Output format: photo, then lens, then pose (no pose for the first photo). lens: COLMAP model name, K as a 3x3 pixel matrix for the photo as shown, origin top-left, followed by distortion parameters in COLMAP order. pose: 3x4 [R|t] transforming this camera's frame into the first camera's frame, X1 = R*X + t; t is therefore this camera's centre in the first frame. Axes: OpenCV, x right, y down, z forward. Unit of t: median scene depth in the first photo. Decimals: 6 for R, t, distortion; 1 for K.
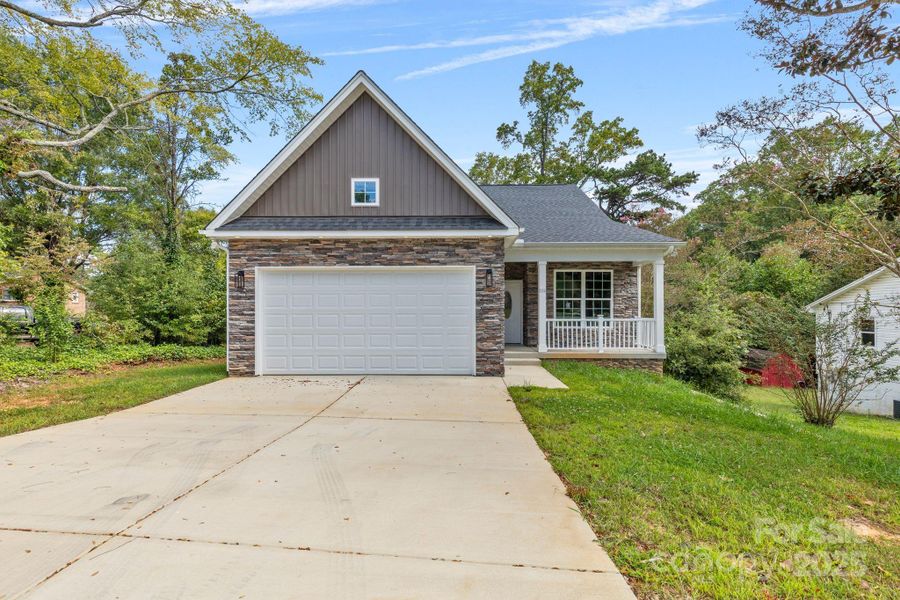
lens RADIAL K [[410.1, 0, 450.0], [0, 410.1, 300.0], [0, 0, 1]] dist [0.003888, 0.000266]
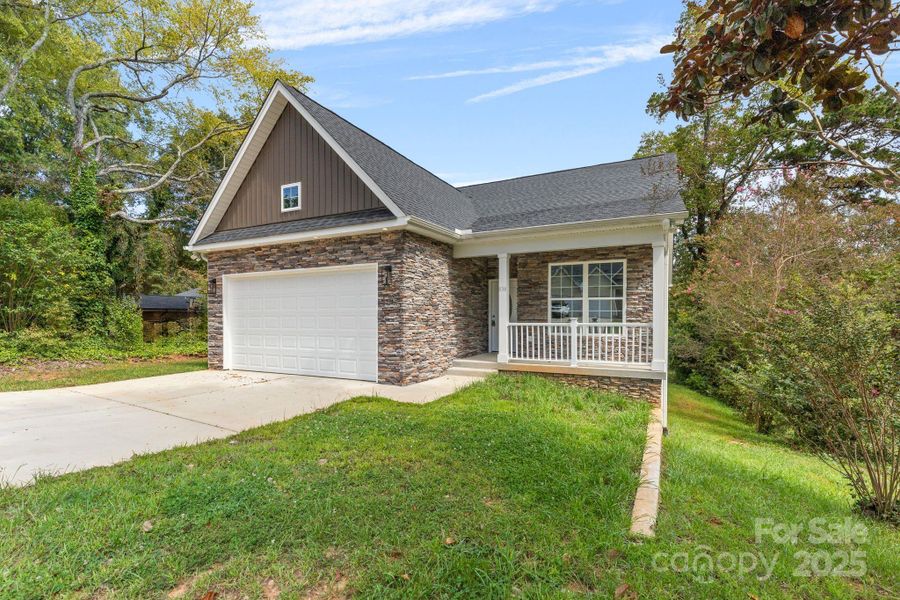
lens RADIAL K [[410.3, 0, 451.0], [0, 410.3, 314.9], [0, 0, 1]] dist [0.009137, 0.000072]
pose [[0.897692, -0.002586, -0.440616, 0.494105], [0.009834, 0.999851, 0.014168, 0.016945], [0.440514, -0.017052, 0.897584, 0.201751]]
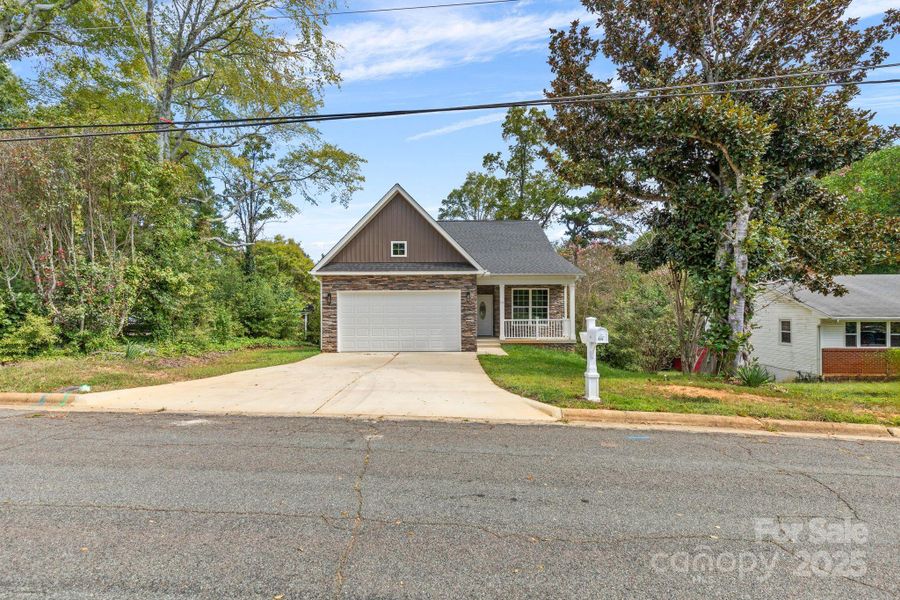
lens RADIAL K [[410.1, 0, 450.0], [0, 410.1, 300.0], [0, 0, 1]] dist [0.003888, 0.000266]
pose [[0.999815, -0.003960, 0.018825, -0.015108], [0.004036, 0.999984, -0.003950, -0.026804], [-0.018809, 0.004026, 0.999815, -0.641415]]
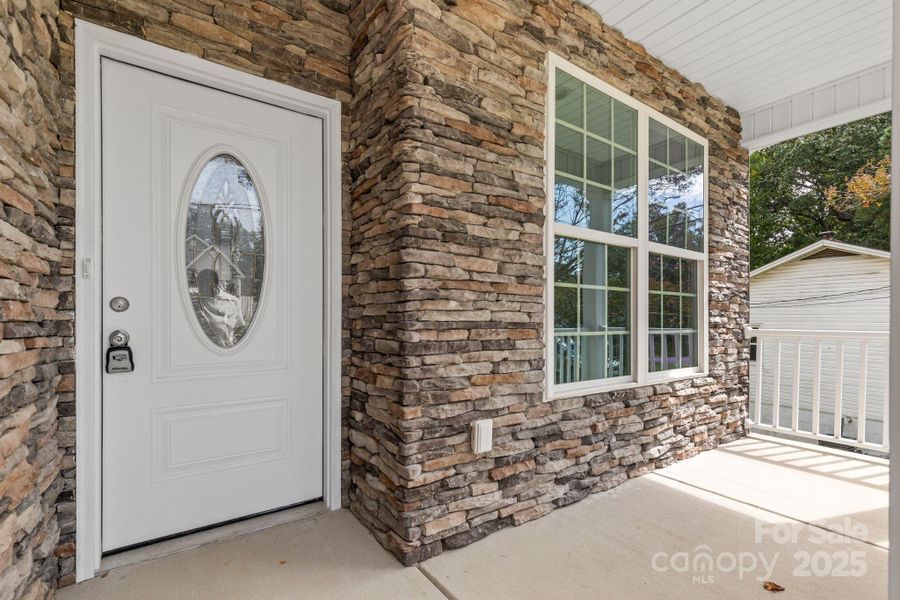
lens RADIAL K [[410.3, 0, 451.0], [0, 410.3, 314.9], [0, 0, 1]] dist [0.009137, 0.000072]
pose [[0.803974, 0.006145, 0.594632, 0.137830], [-0.014114, 0.999862, 0.008751, 0.037561], [-0.594497, -0.015429, 0.803950, 0.998296]]
